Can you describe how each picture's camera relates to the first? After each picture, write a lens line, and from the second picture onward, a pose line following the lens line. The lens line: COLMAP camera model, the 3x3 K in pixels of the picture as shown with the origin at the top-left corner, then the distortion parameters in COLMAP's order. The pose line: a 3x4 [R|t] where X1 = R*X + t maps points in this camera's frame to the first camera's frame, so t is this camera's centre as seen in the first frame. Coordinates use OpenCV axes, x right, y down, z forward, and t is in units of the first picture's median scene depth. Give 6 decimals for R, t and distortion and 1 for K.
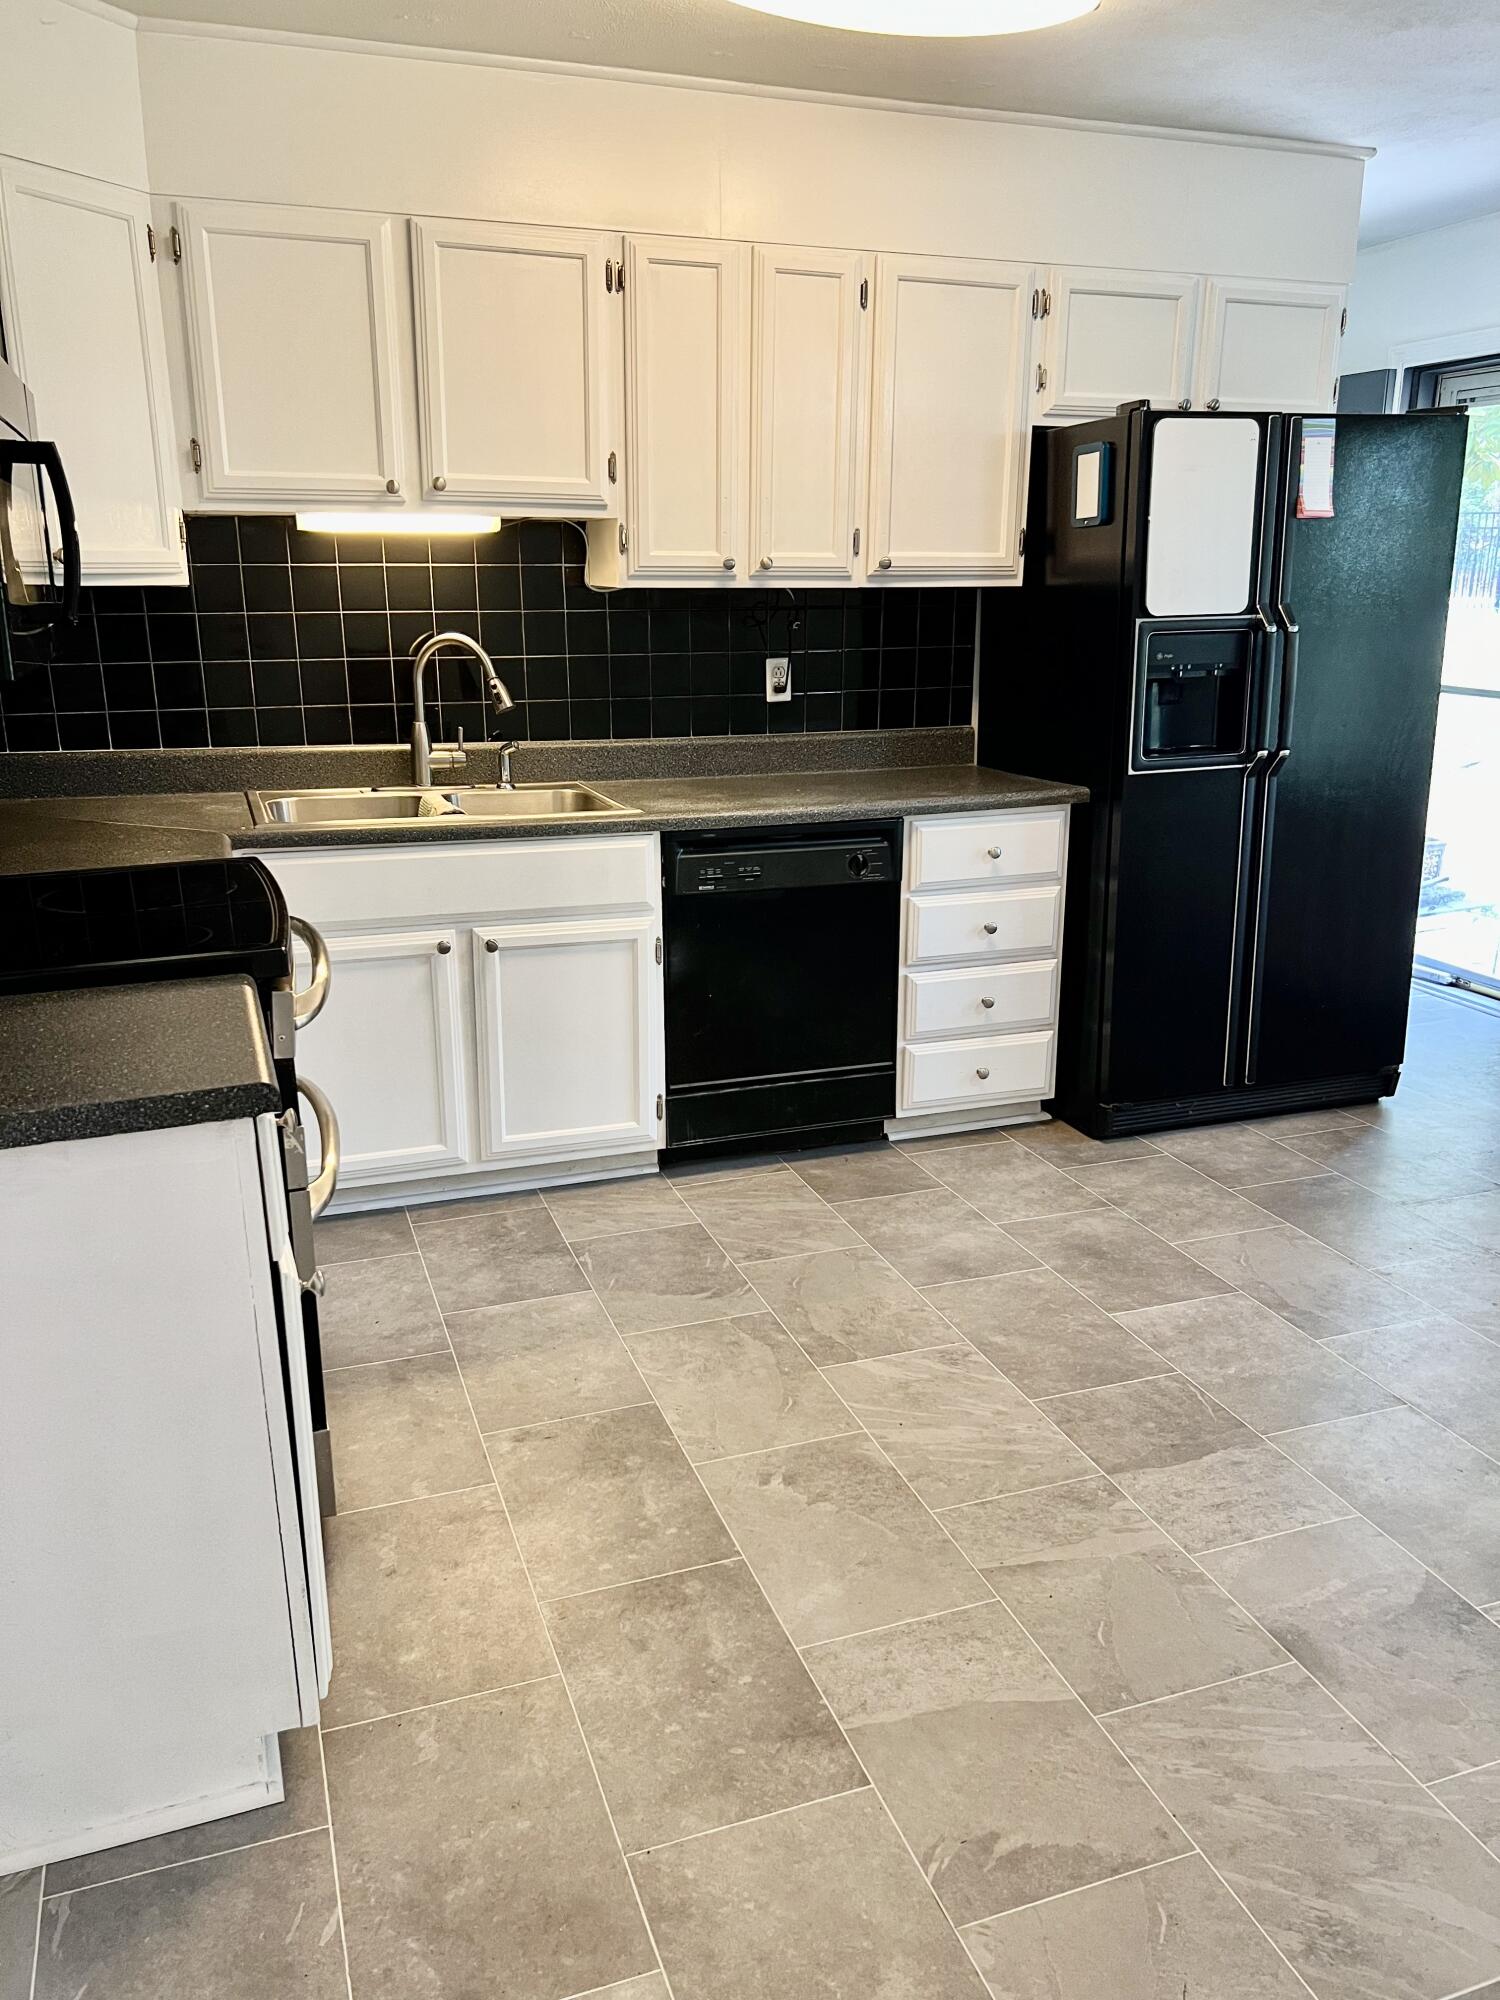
lens RADIAL K [[1541.4, 0, 750.0], [0, 1541.4, 1000.0], [0, 0, 1]] dist [0.058818, -0.065036]
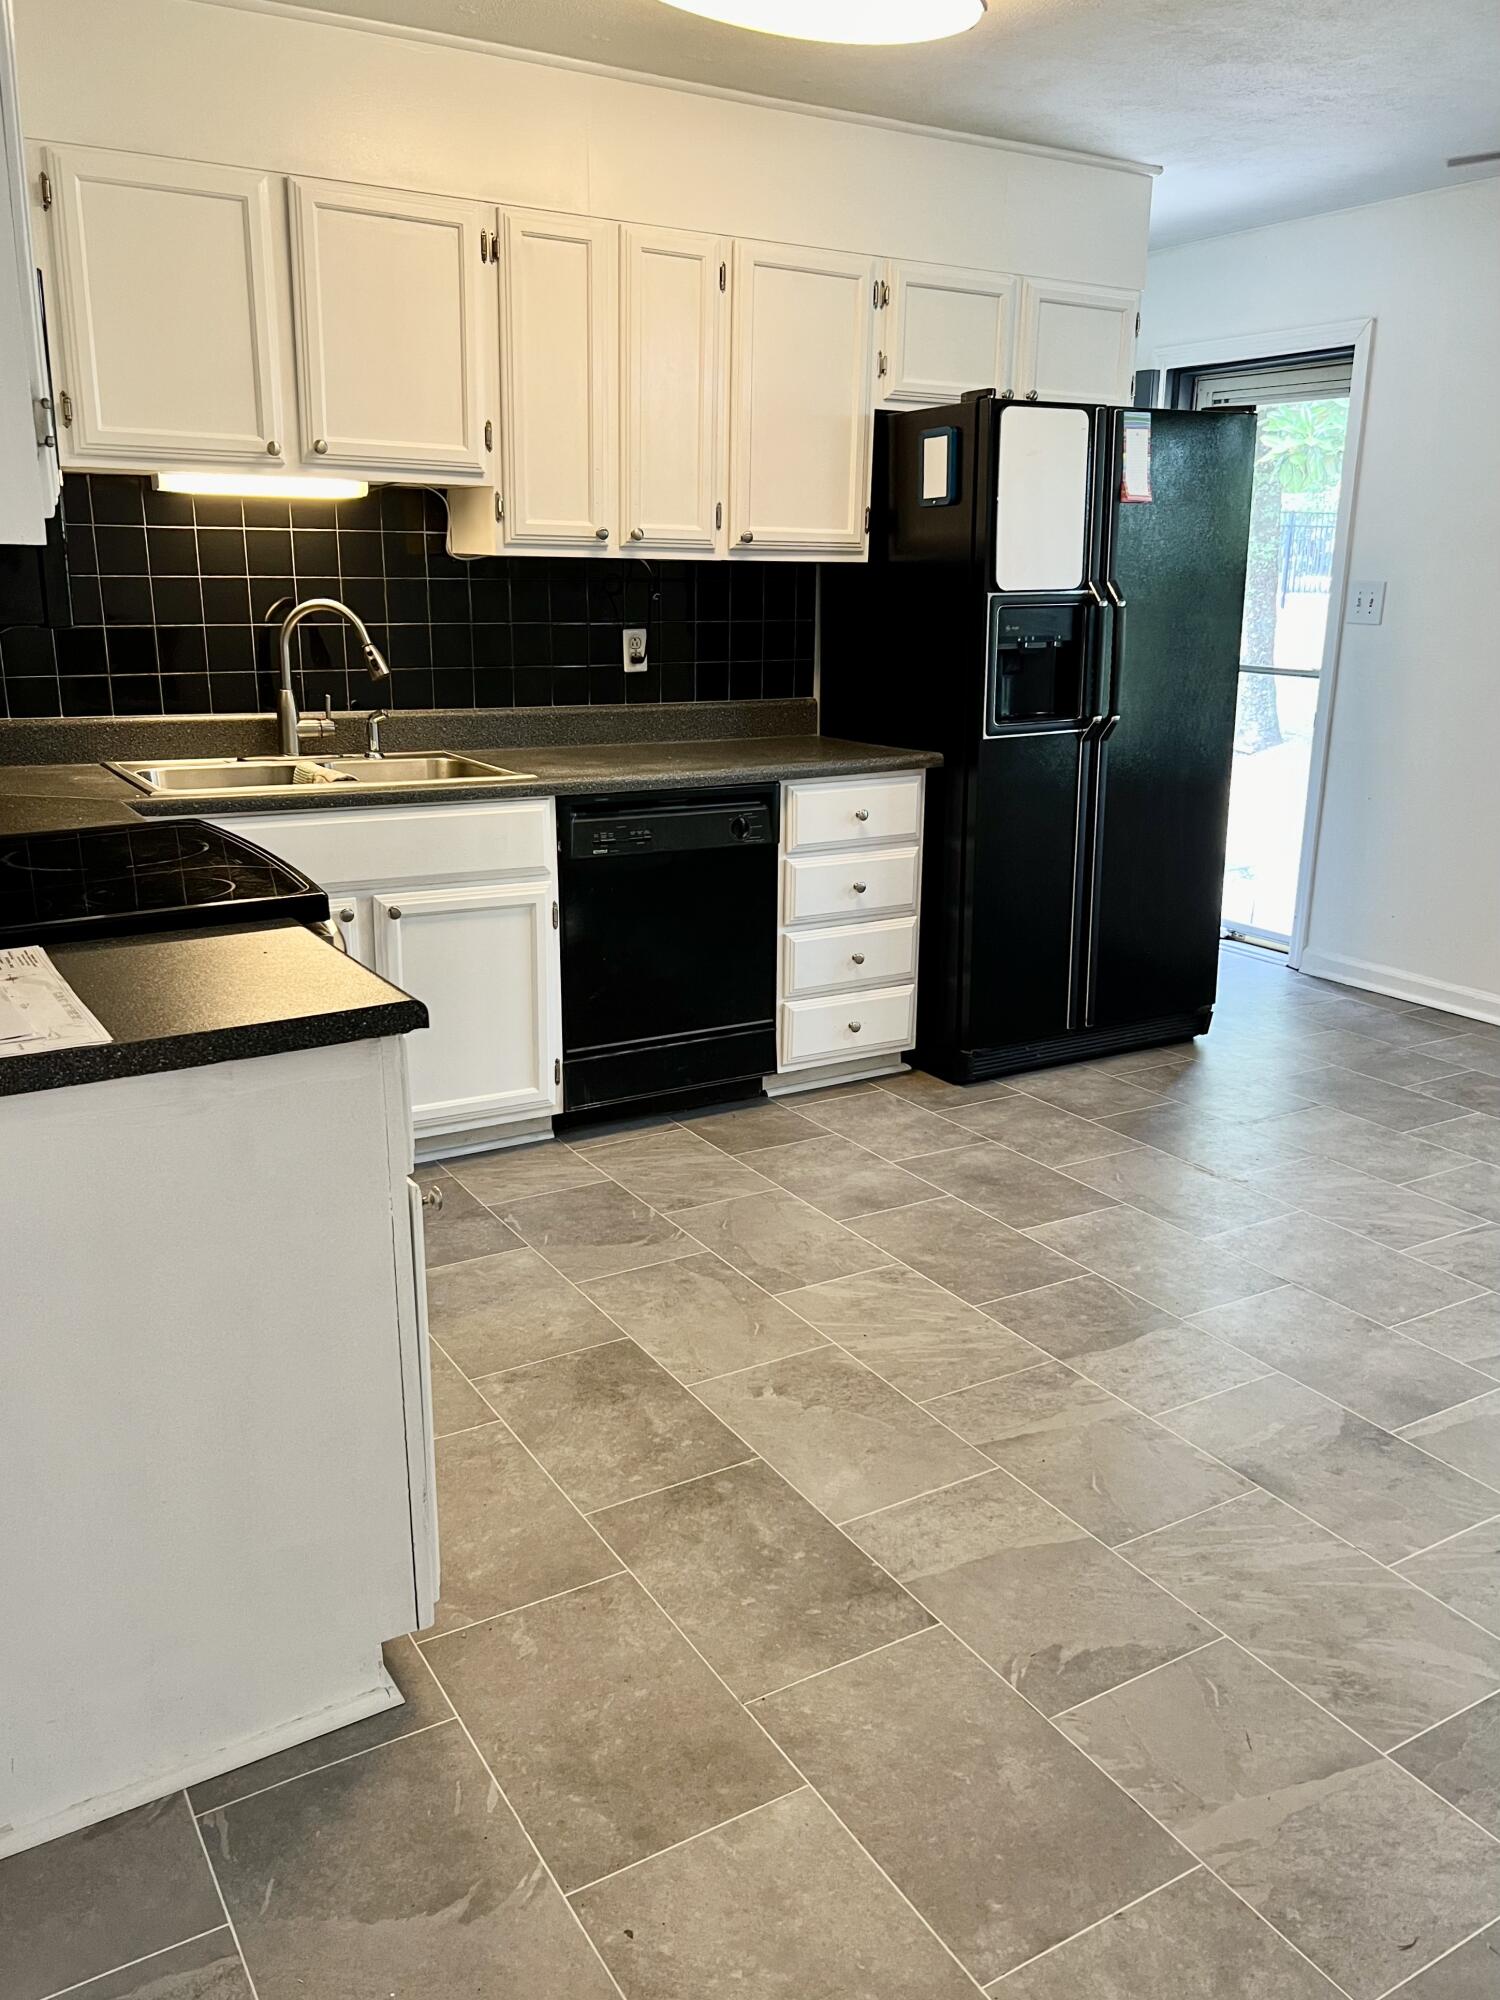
lens RADIAL K [[1628.5, 0, 750.0], [0, 1628.5, 1000.0], [0, 0, 1]] dist [0.066866, -0.086163]
pose [[0.977724, -0.040390, 0.205970, -0.159068], [0.042041, 0.999109, -0.003647, 0.033374], [-0.205639, 0.012225, 0.978552, -0.071479]]
